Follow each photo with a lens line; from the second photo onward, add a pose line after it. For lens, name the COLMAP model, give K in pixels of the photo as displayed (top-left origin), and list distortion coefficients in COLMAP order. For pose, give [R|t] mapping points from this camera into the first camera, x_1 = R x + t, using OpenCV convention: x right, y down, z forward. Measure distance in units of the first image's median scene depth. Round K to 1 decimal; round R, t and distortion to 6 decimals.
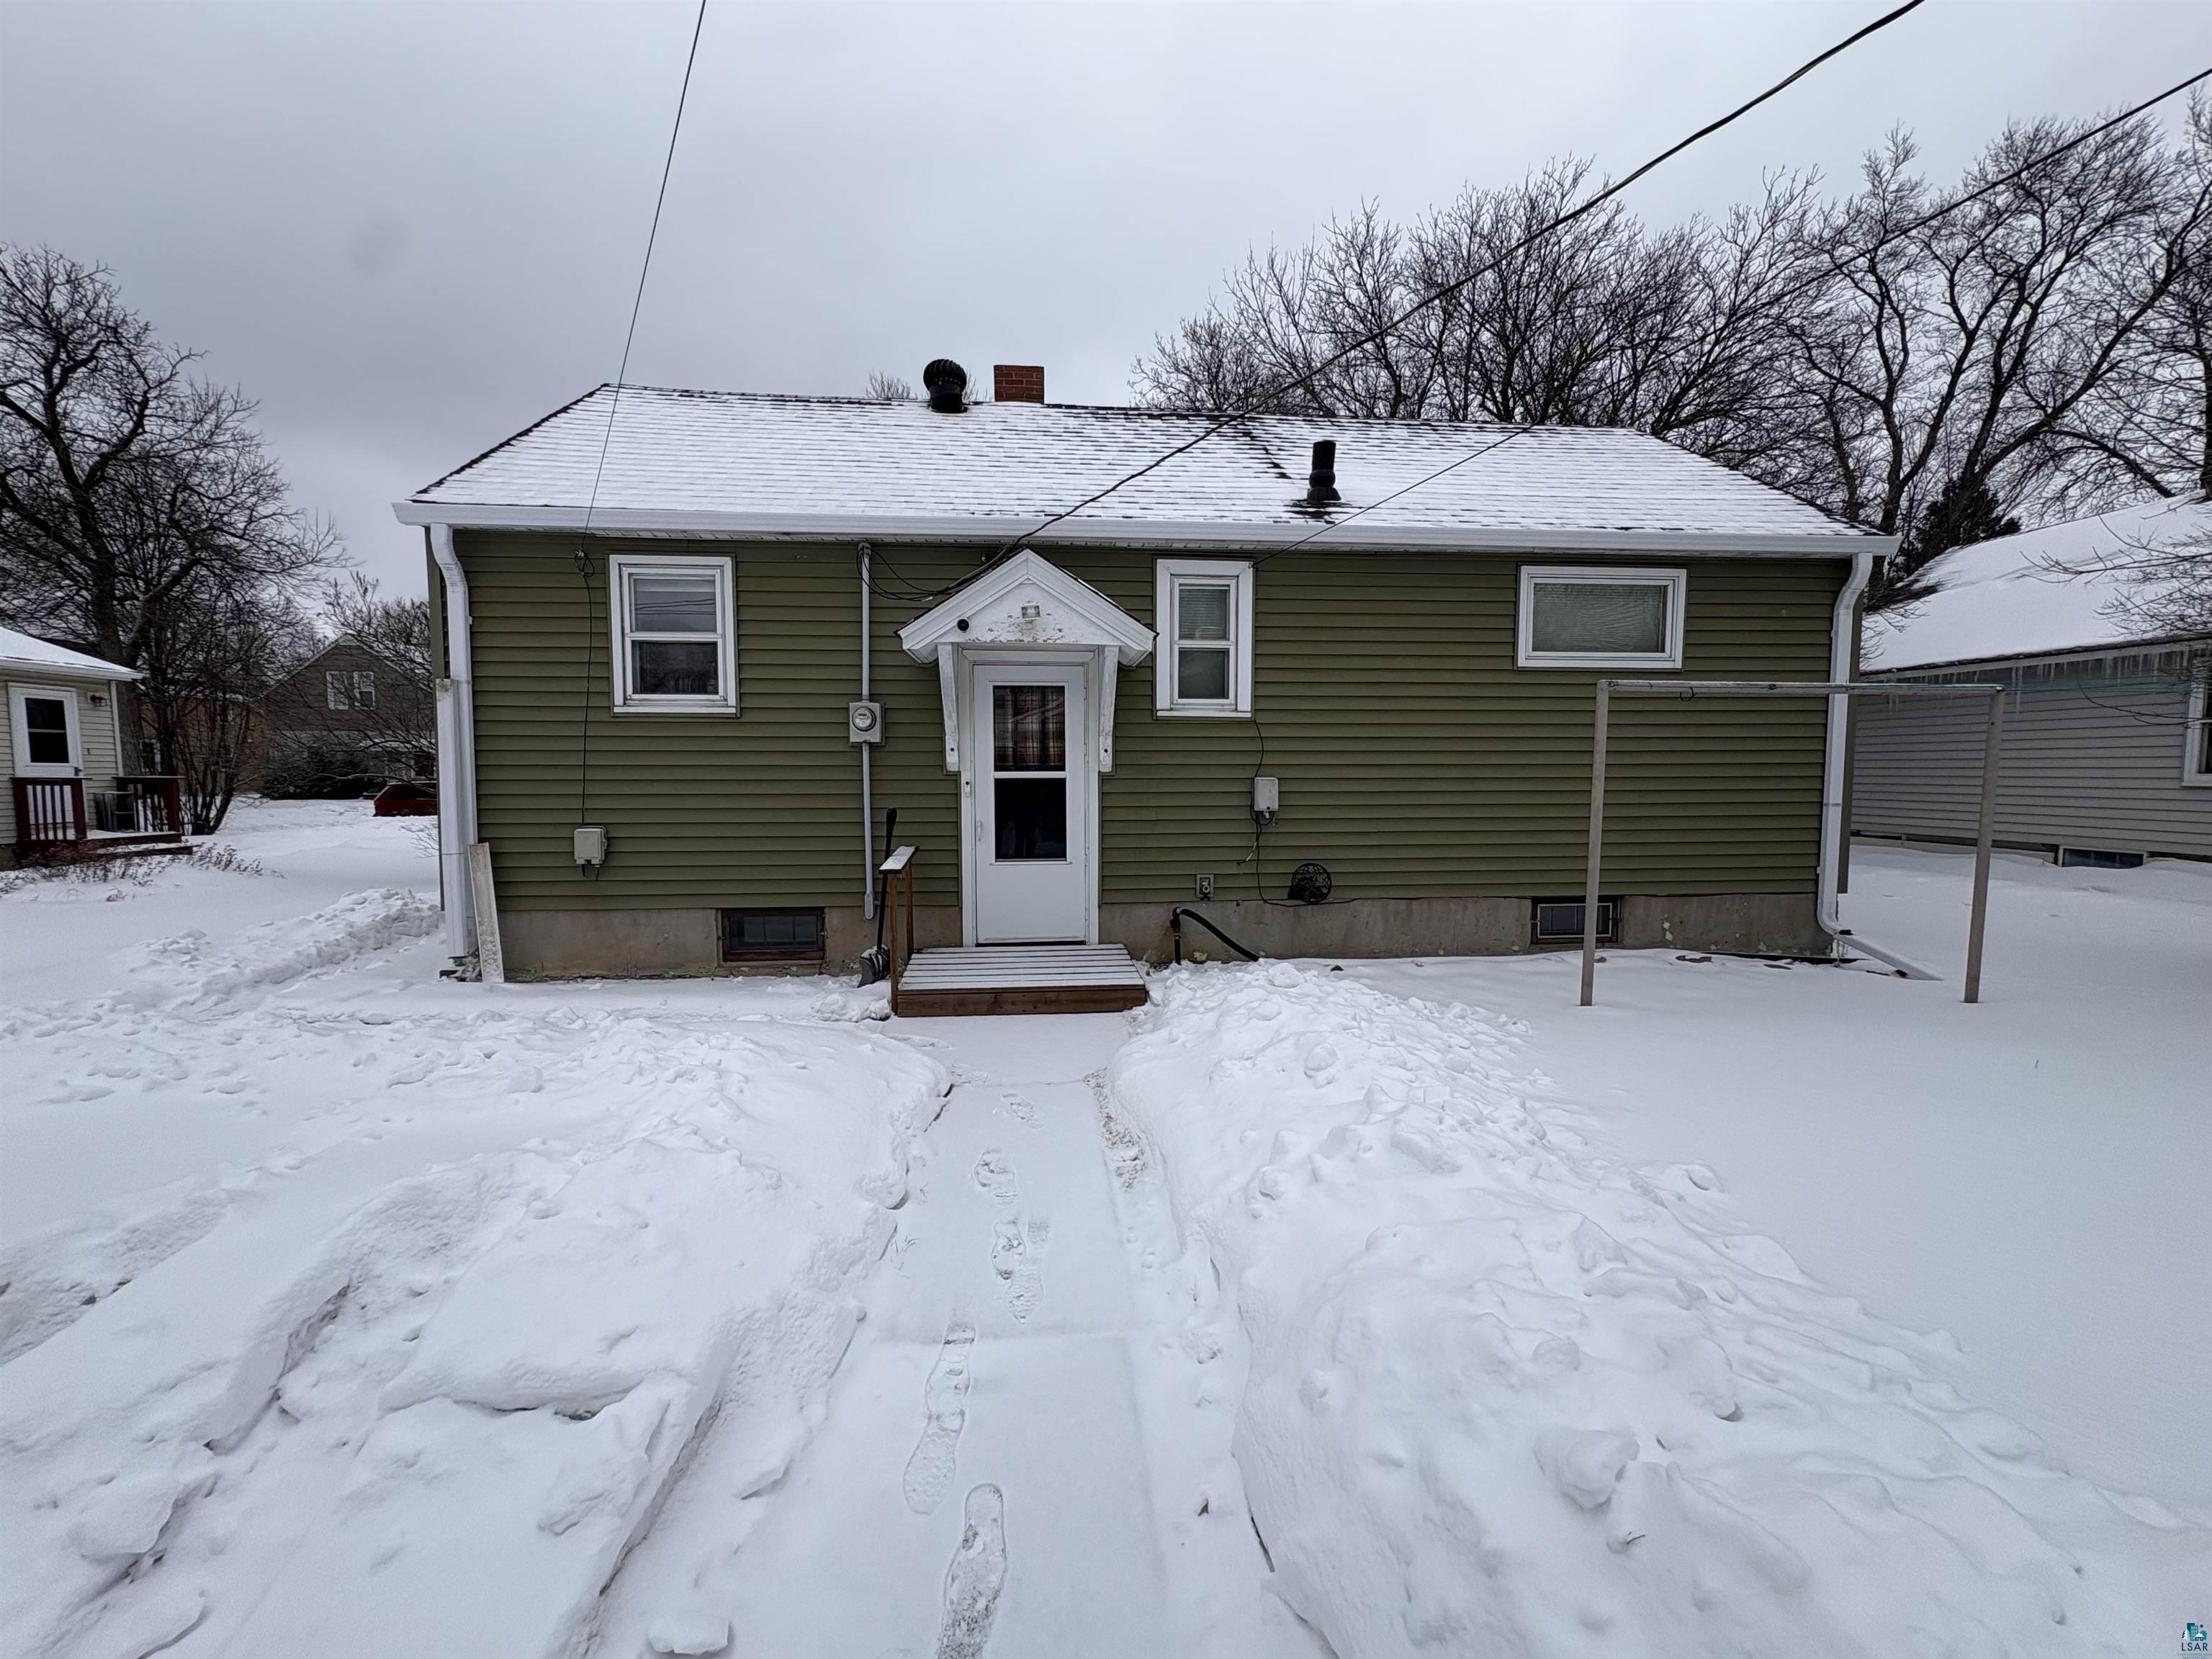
lens RADIAL K [[882.6, 0, 1106.0], [0, 882.6, 829.5], [0, 0, 1]] dist [0.006699, -0.000161]
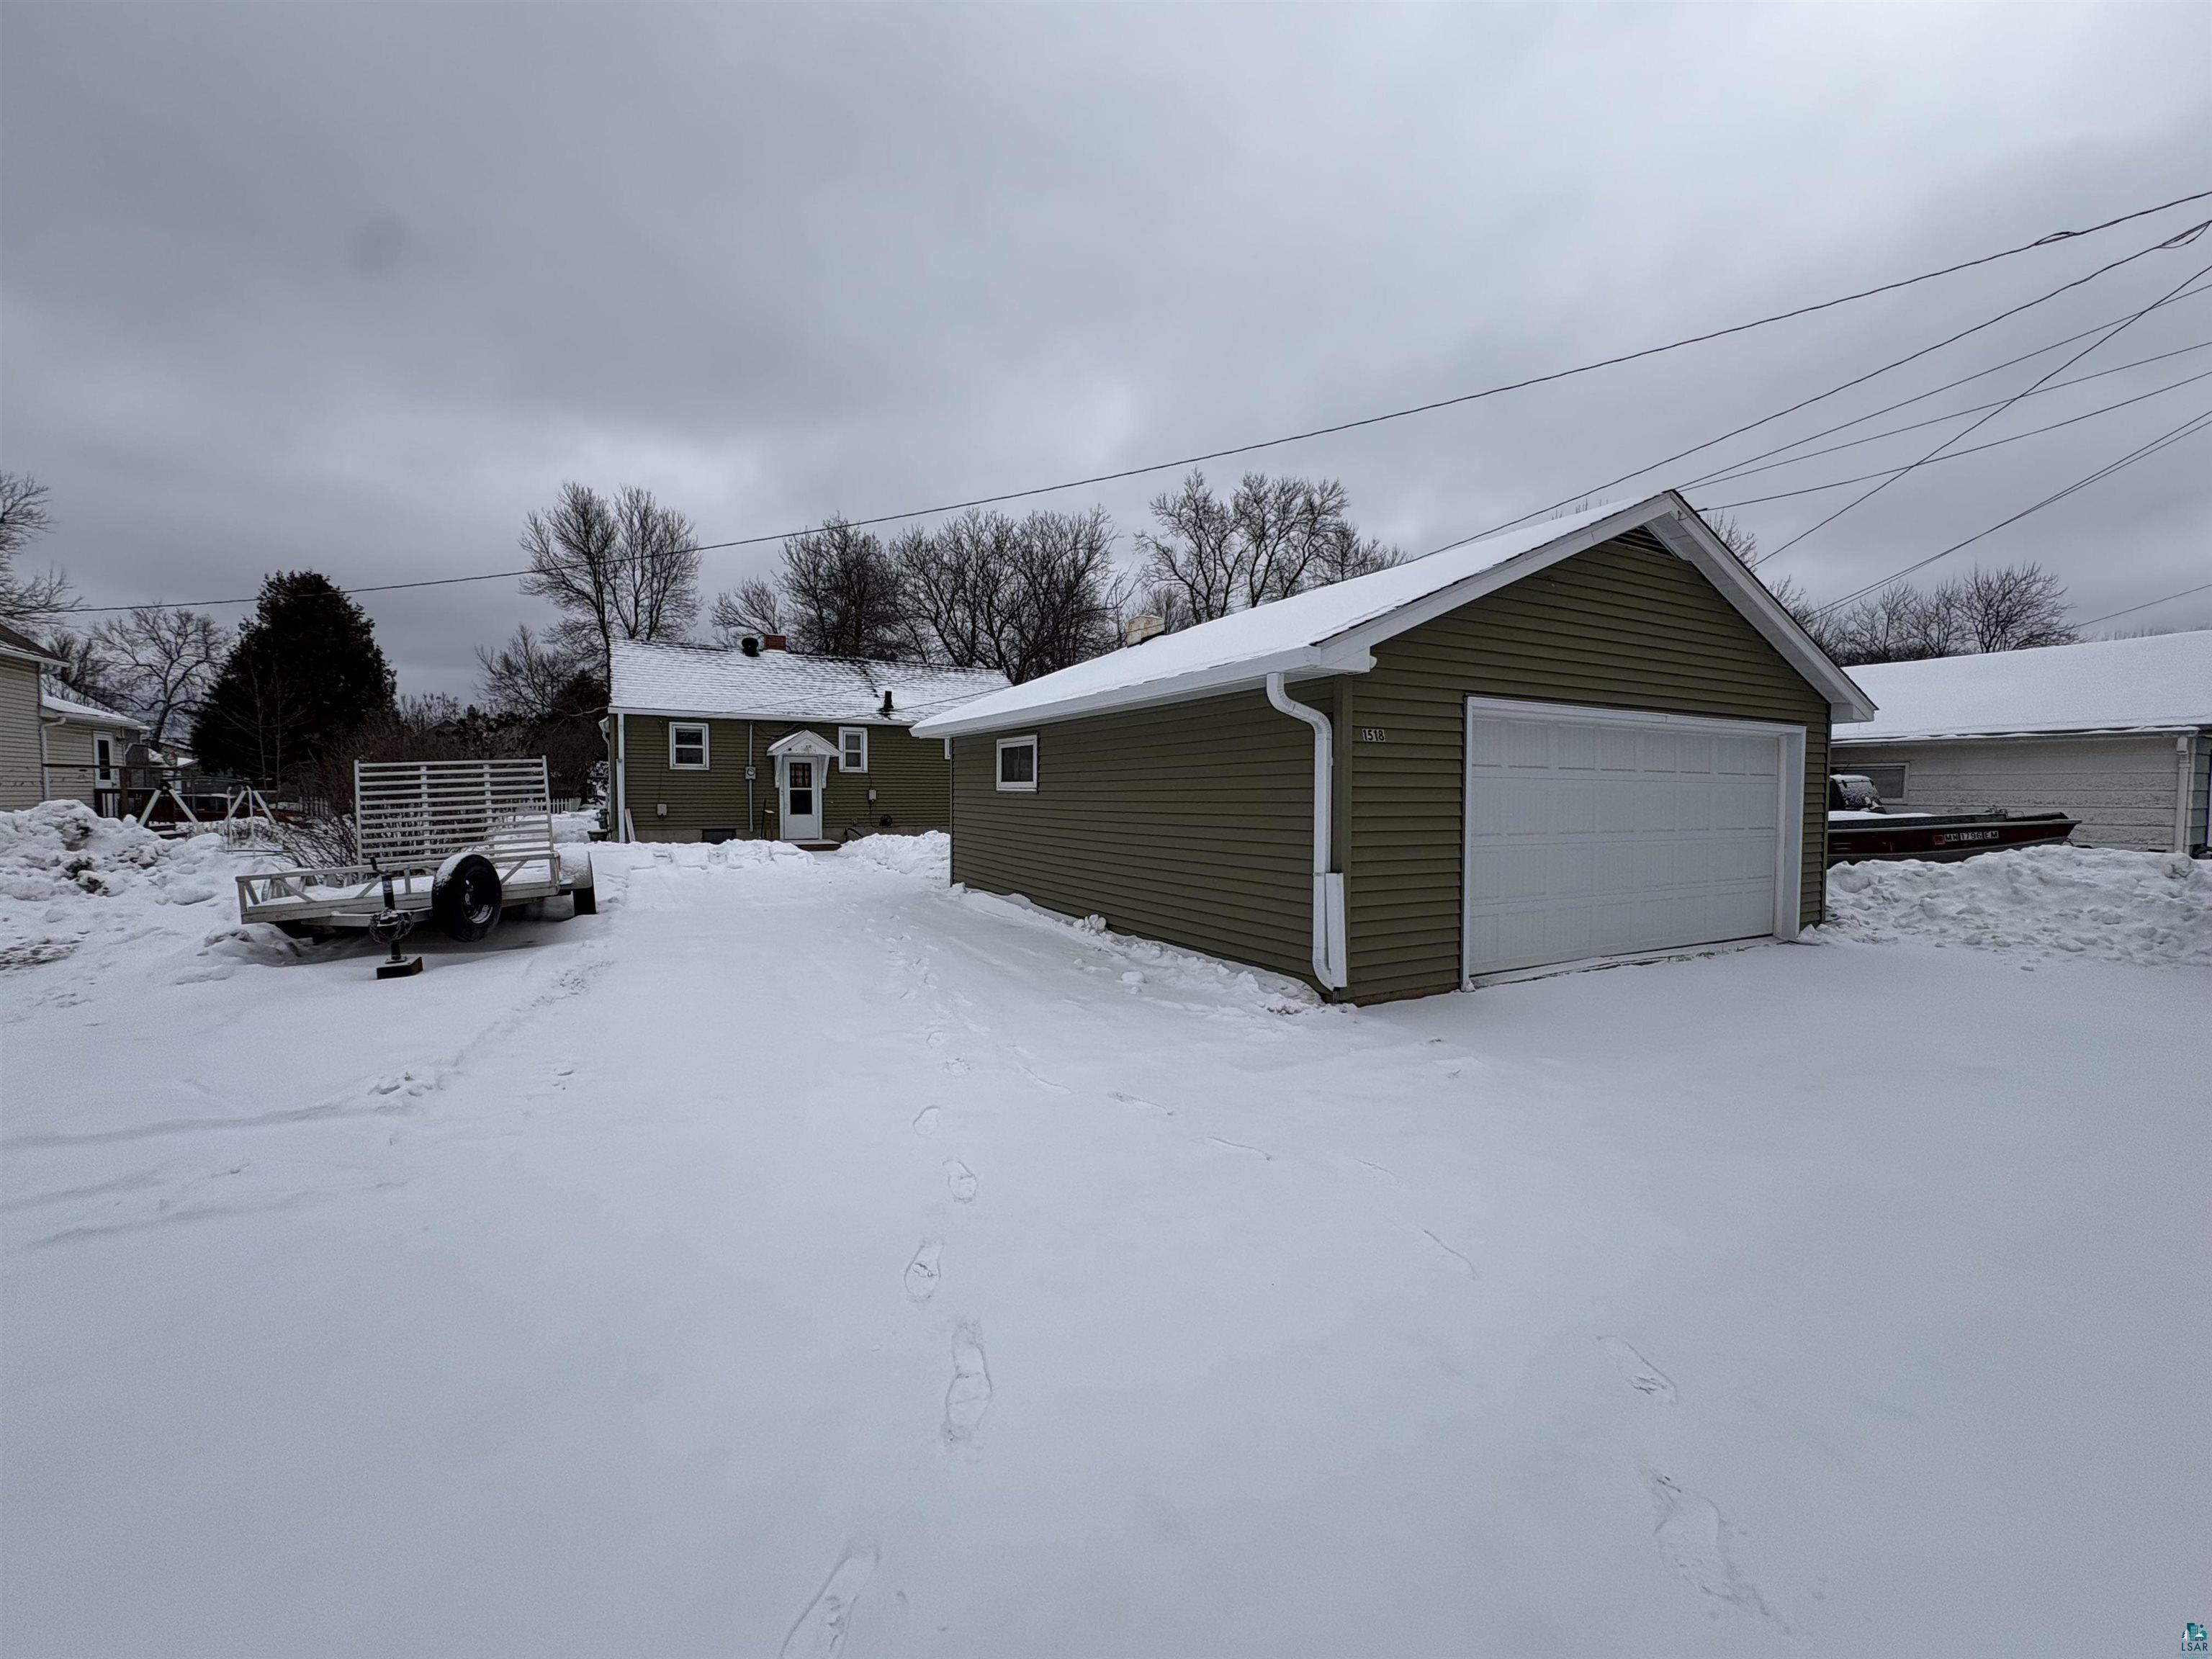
lens RADIAL K [[881.8, 0, 1106.0], [0, 881.8, 829.5], [0, 0, 1]] dist [0.007023, -0.000393]
pose [[0.911660, -0.012833, 0.410745, -0.407620], [0.022717, 0.999558, -0.019190, 0.183267], [-0.410318, 0.026825, 0.911548, -2.532549]]
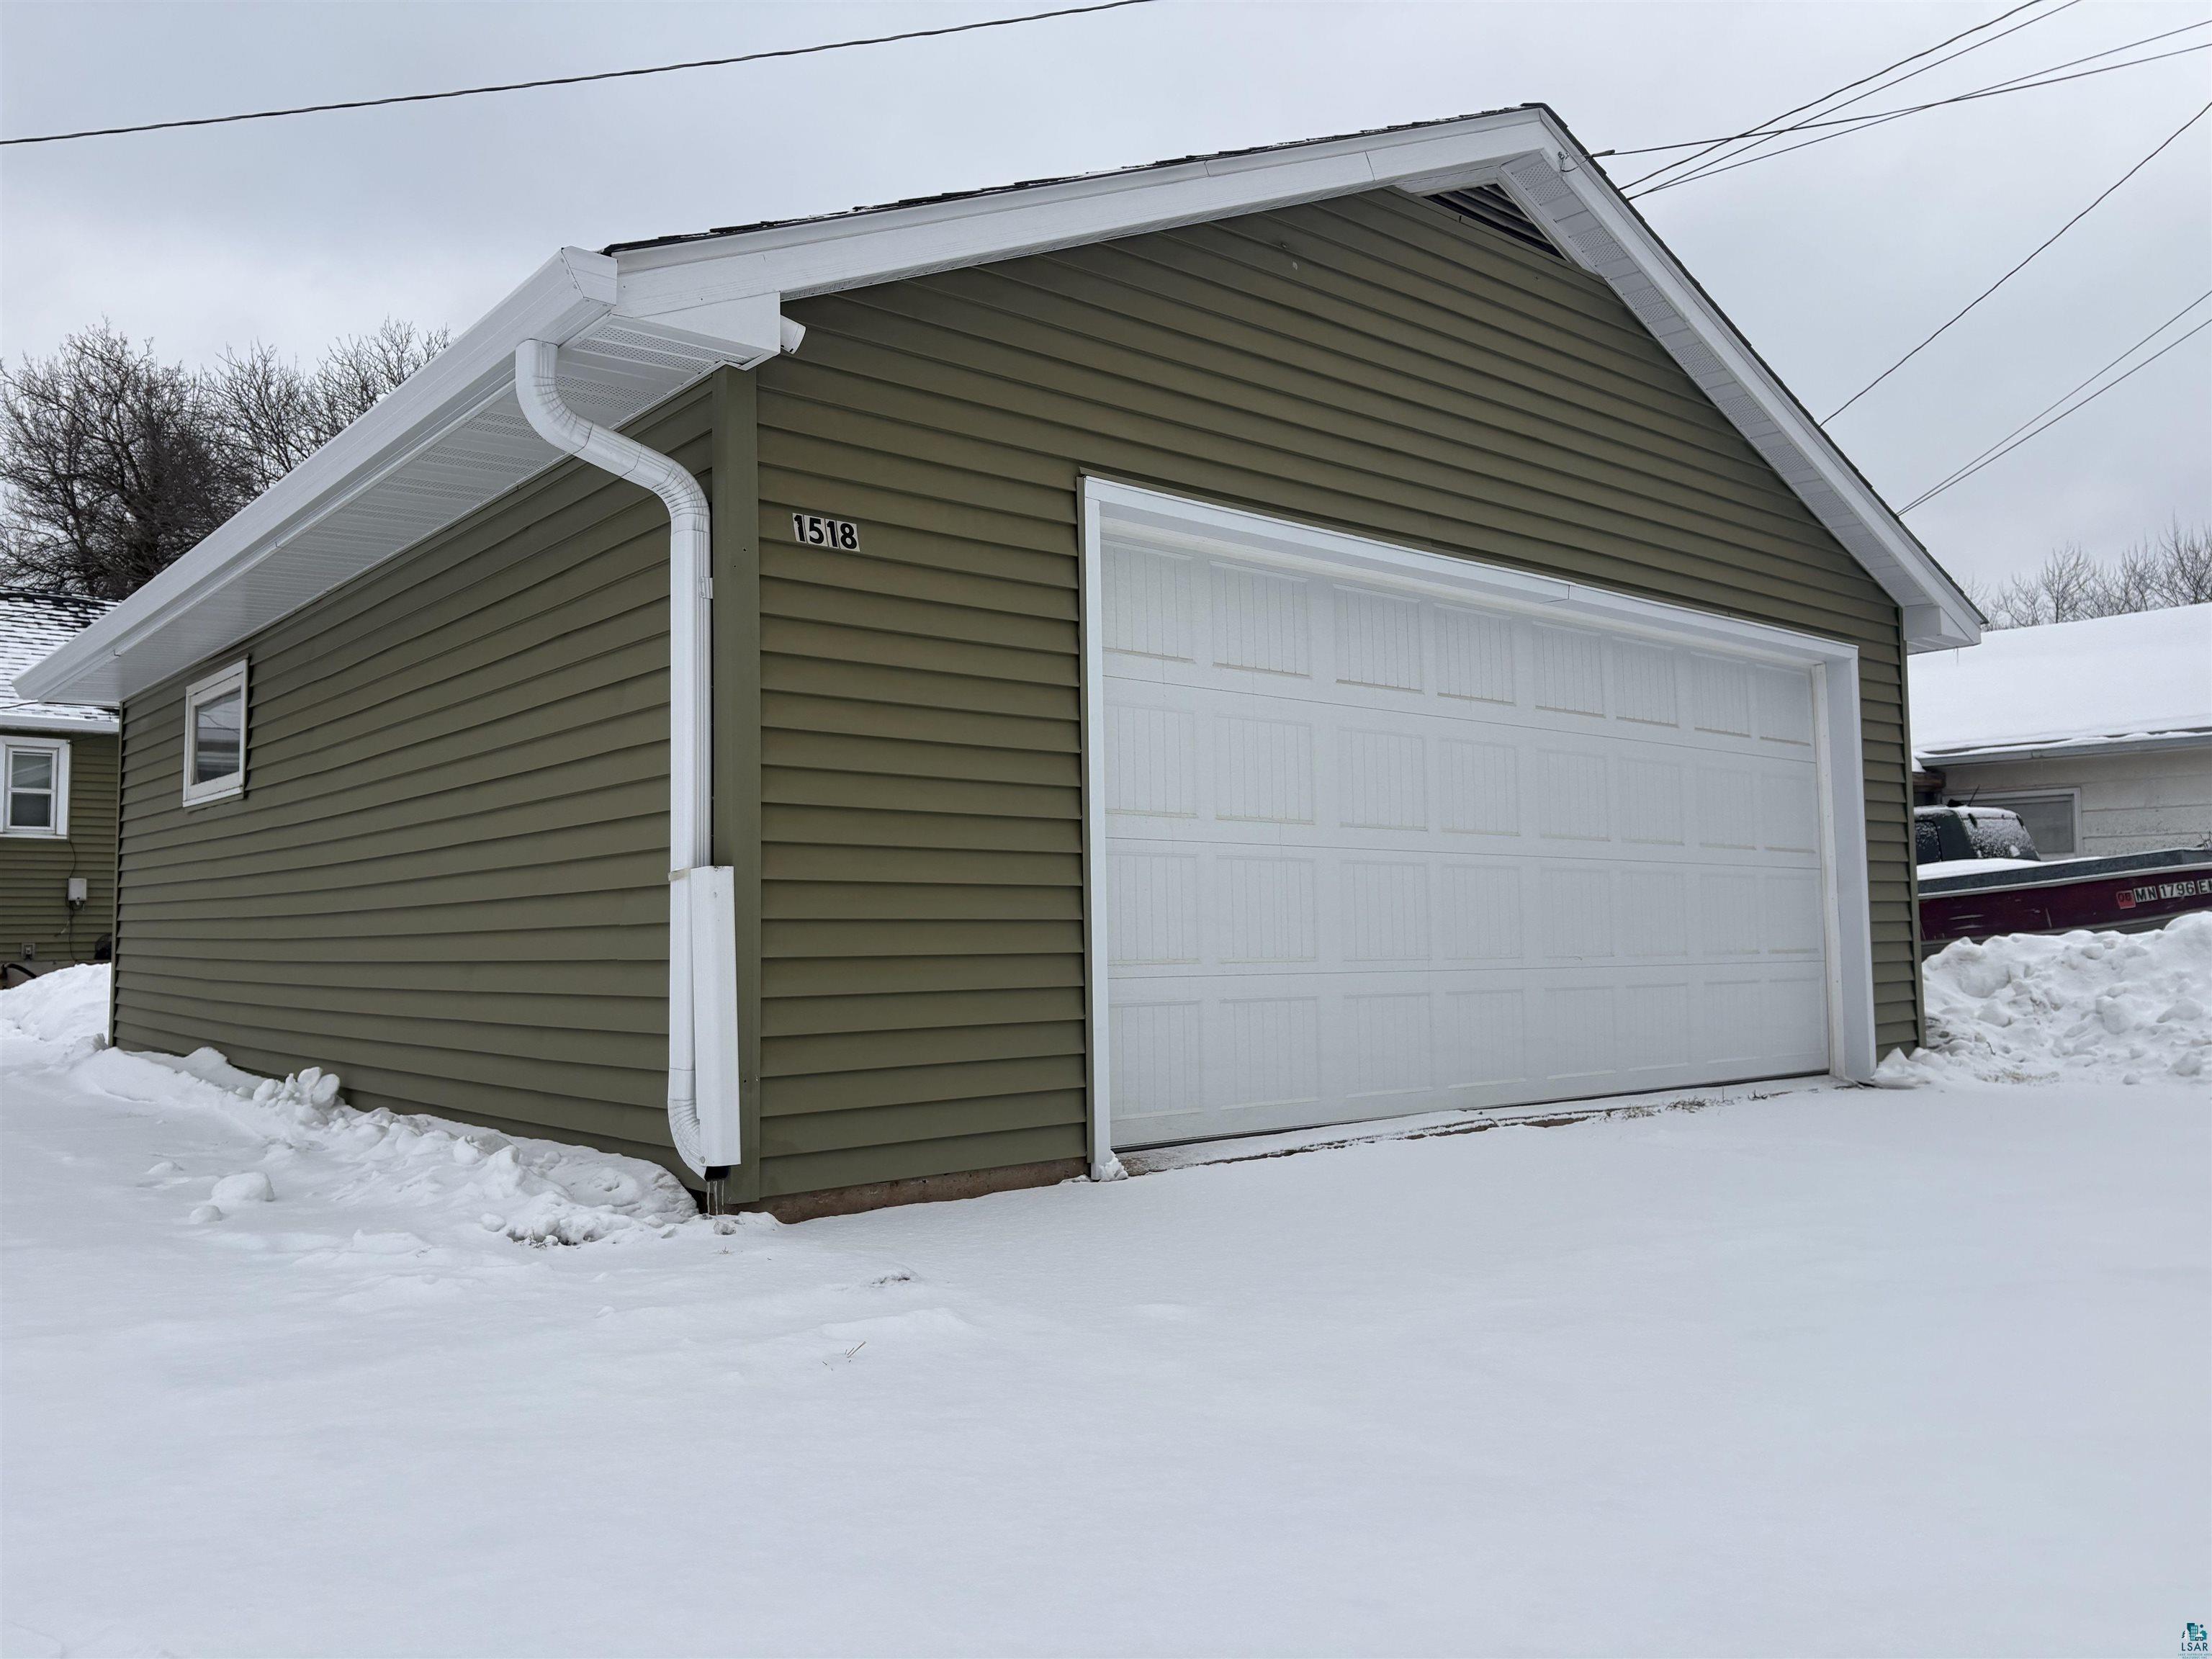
lens RADIAL K [[1650.6, 0, 1106.0], [0, 1650.6, 829.5], [0, 0, 1]] dist [0.069692, -0.065149]
pose [[0.817609, 0.030021, 0.574991, -0.037340], [0.048751, 0.991444, -0.121085, 0.299887], [-0.573706, 0.127031, 0.809150, -2.415813]]
